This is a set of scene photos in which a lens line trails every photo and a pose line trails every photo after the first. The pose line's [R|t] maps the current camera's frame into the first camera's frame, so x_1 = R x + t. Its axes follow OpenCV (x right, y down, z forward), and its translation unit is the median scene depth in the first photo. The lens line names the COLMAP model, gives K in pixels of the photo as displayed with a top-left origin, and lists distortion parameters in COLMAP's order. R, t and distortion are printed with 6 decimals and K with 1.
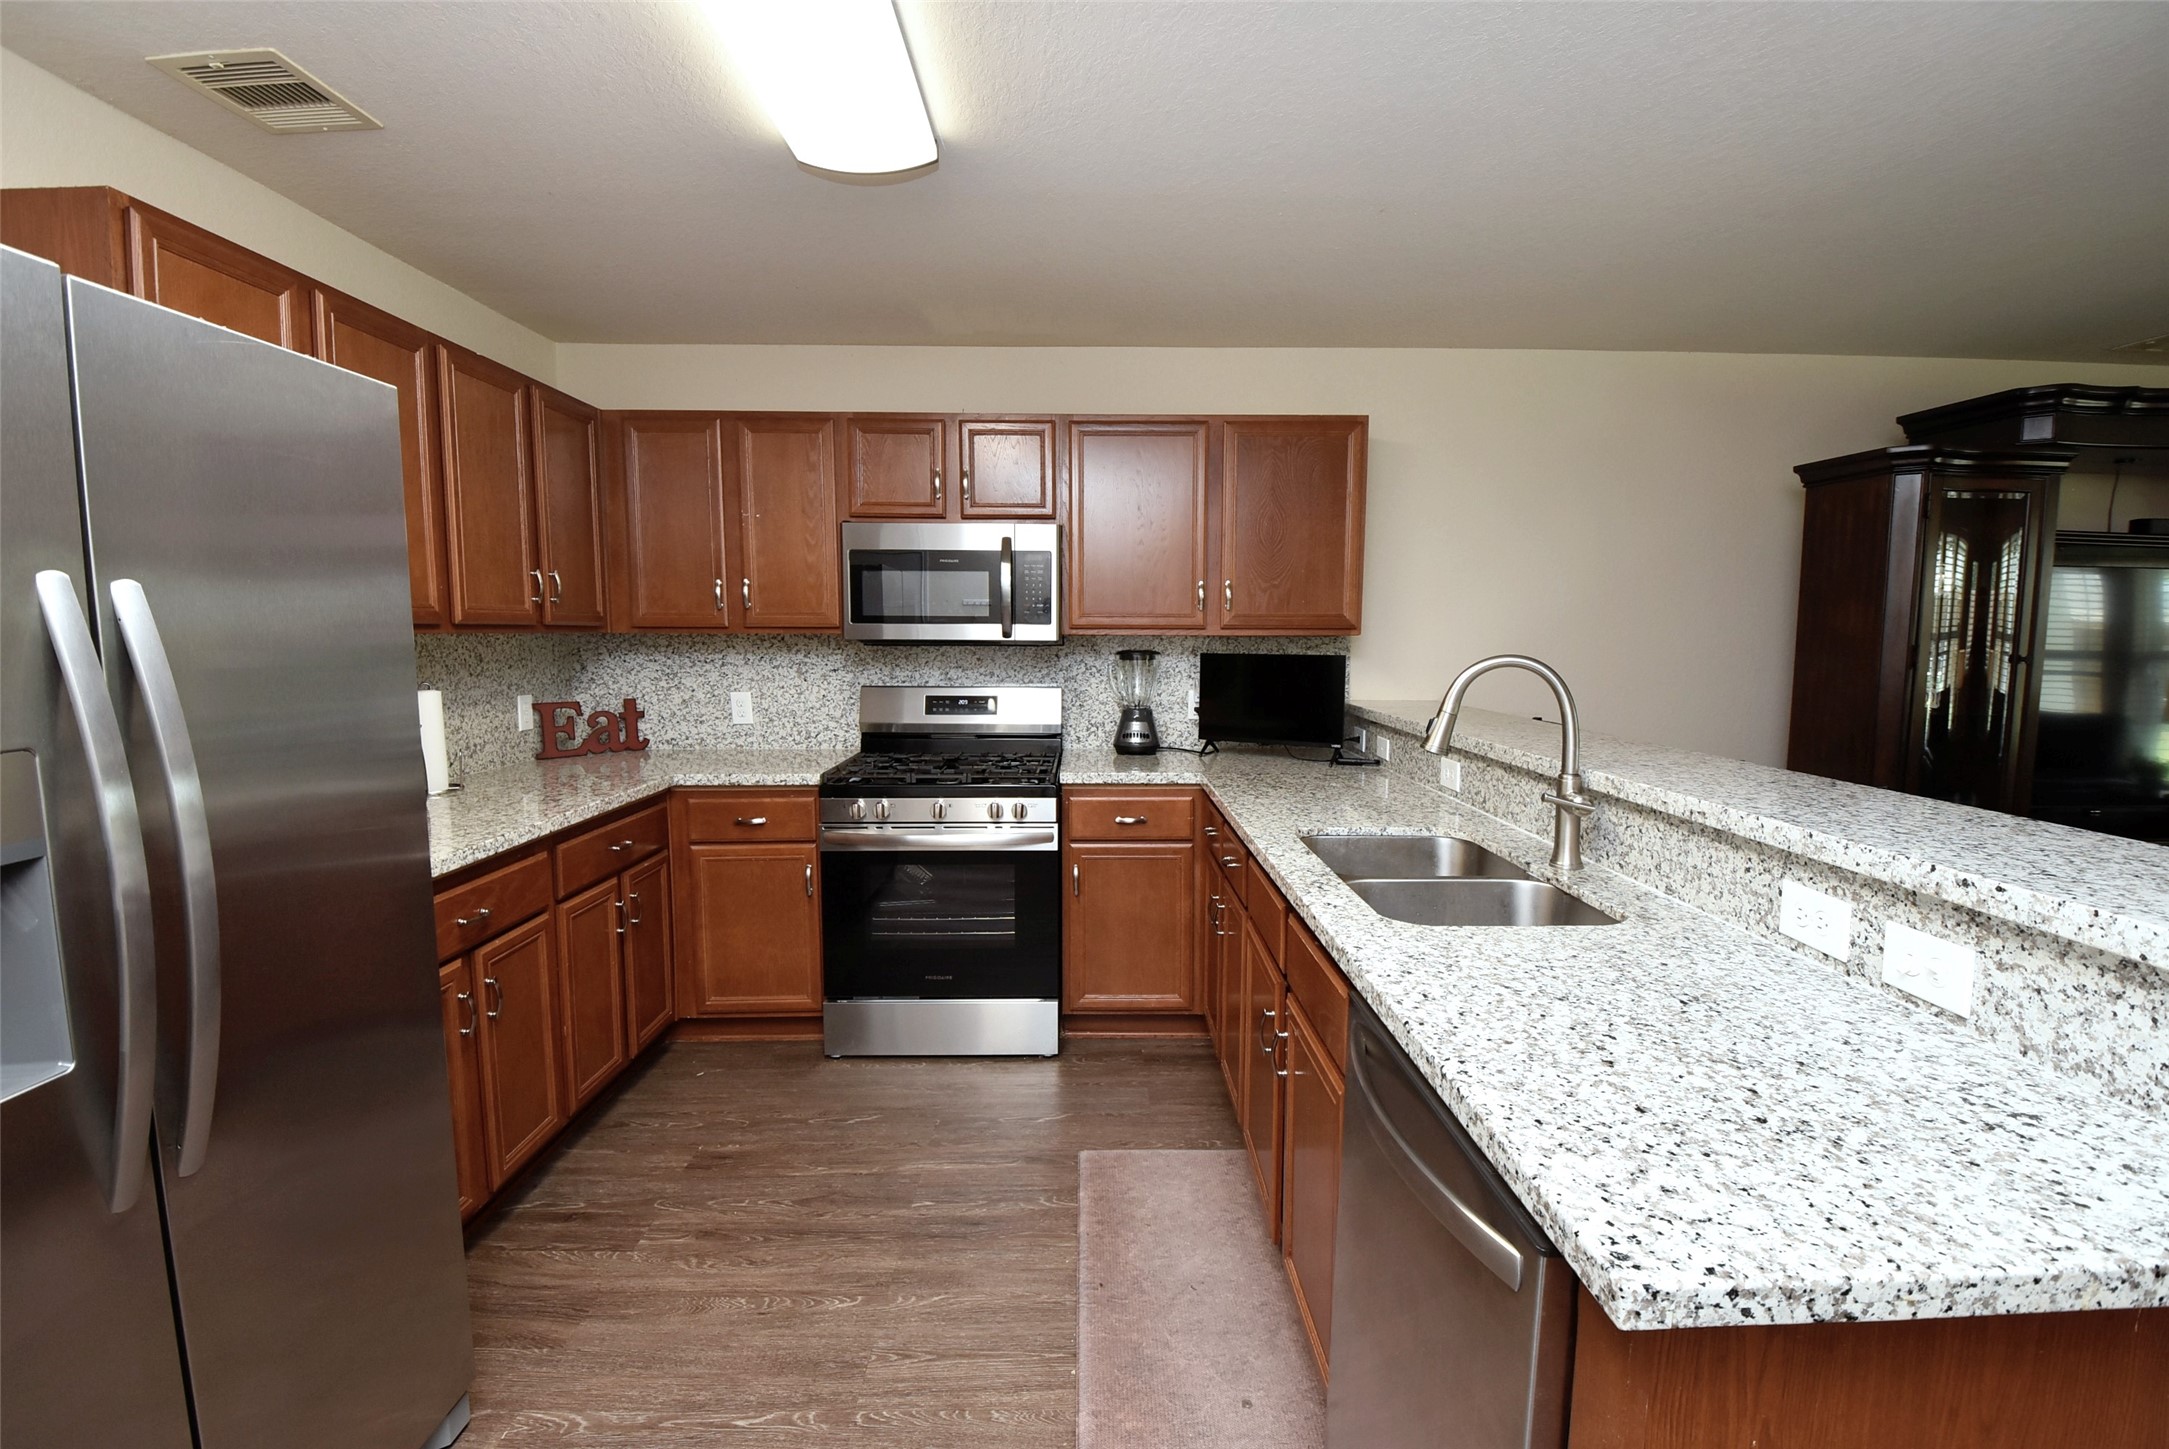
lens RADIAL K [[950.4, 0, 1088.8], [0, 950.4, 716.5], [0, 0, 1]] dist [0.025965, -0.027604]
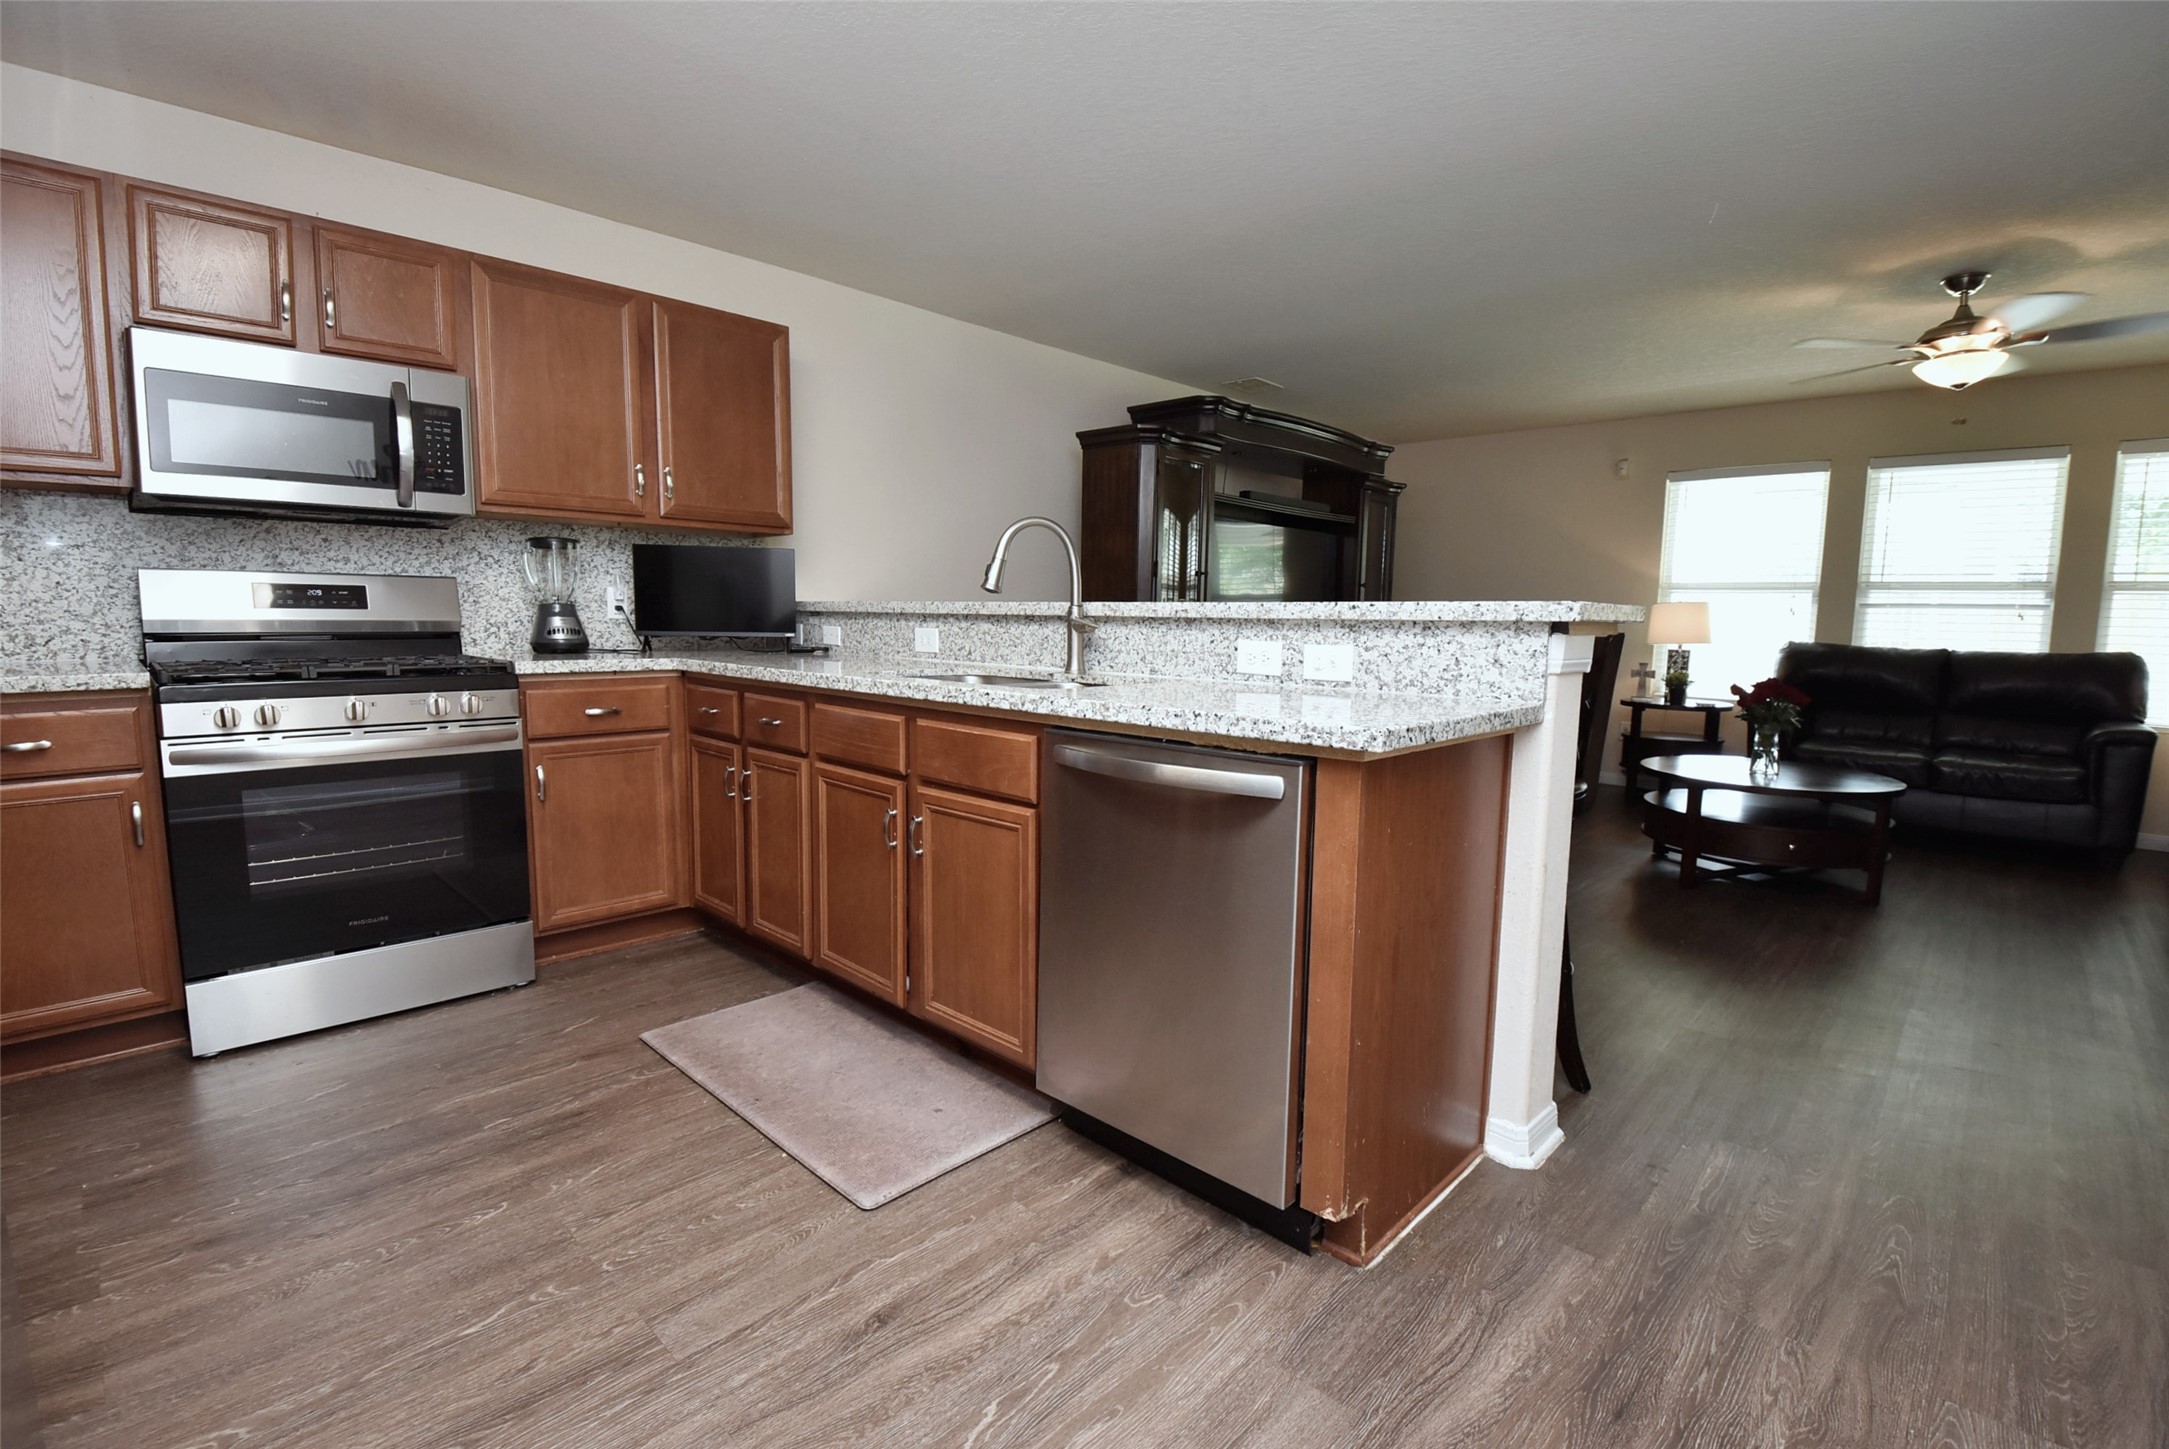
lens RADIAL K [[972.1, 0, 1084.5], [0, 972.1, 724.5], [0, 0, 1]] dist [0.000203, -0.023038]
pose [[0.699400, -0.068322, 0.711458, -0.299549], [0.048236, 0.997663, 0.048388, 0.098366], [-0.713101, 0.000476, 0.701061, 0.001364]]
